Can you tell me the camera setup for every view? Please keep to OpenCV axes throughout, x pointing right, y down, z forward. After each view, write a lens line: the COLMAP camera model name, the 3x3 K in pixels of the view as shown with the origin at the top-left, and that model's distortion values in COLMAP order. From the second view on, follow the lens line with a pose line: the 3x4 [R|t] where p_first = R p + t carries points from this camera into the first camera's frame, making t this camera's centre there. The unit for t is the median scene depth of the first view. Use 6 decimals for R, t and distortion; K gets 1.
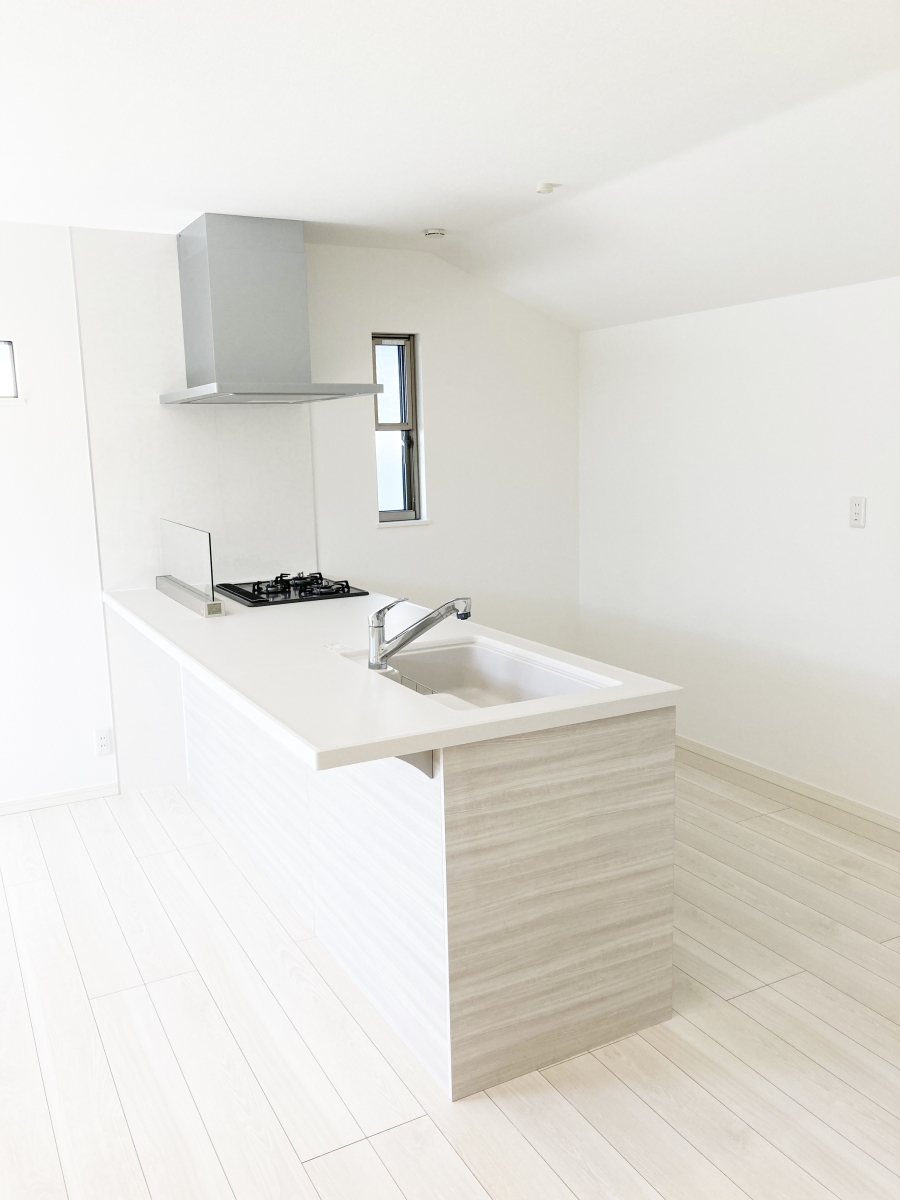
lens RADIAL K [[972.0, 0, 468.0], [0, 972.0, 614.4], [0, 0, 1]] dist [0.081313, -0.212906]
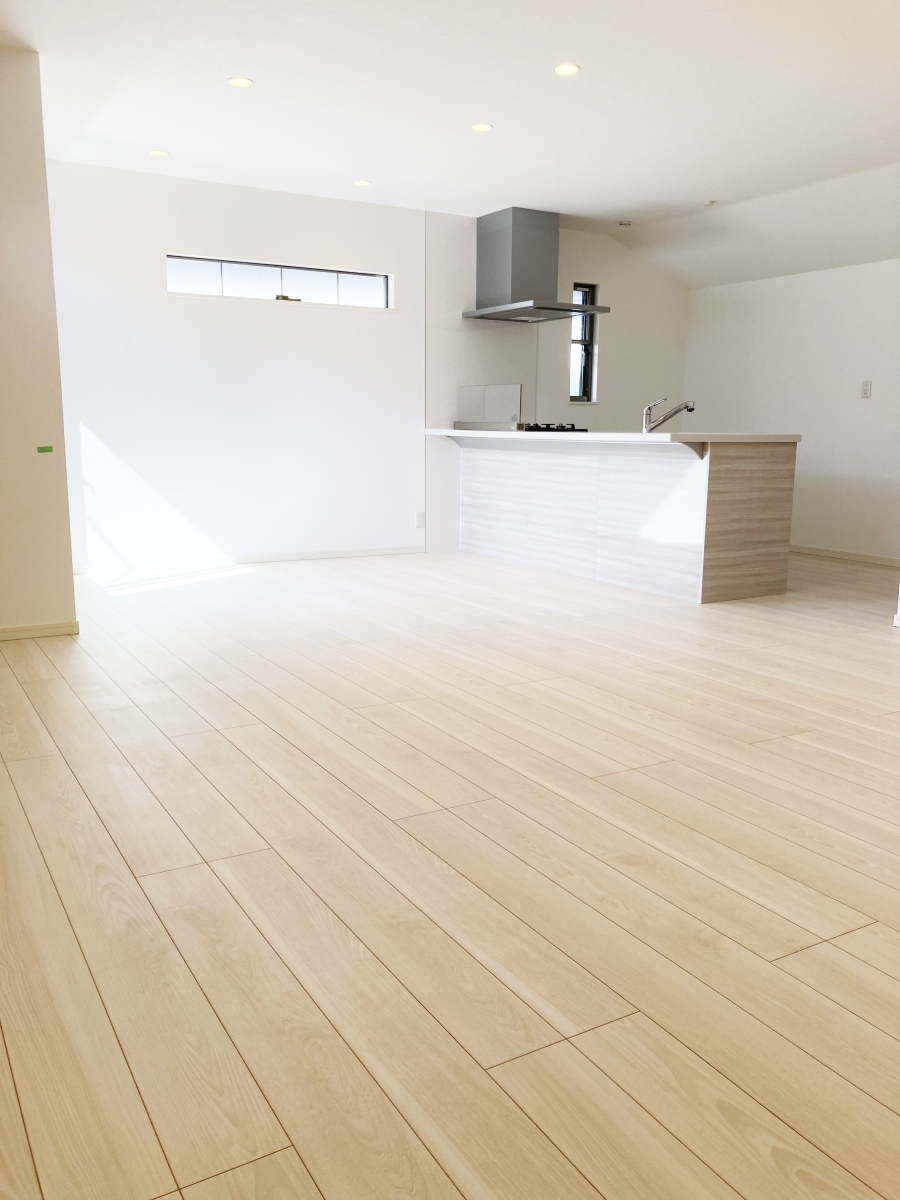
lens RADIAL K [[972.0, 0, 468.0], [0, 972.0, 614.4], [0, 0, 1]] dist [0.081313, -0.212906]
pose [[0.998765, 0.025152, 0.042839, -0.599453], [-0.025748, 0.999579, 0.013398, 0.454369], [-0.042484, -0.014485, 0.998992, -1.160330]]
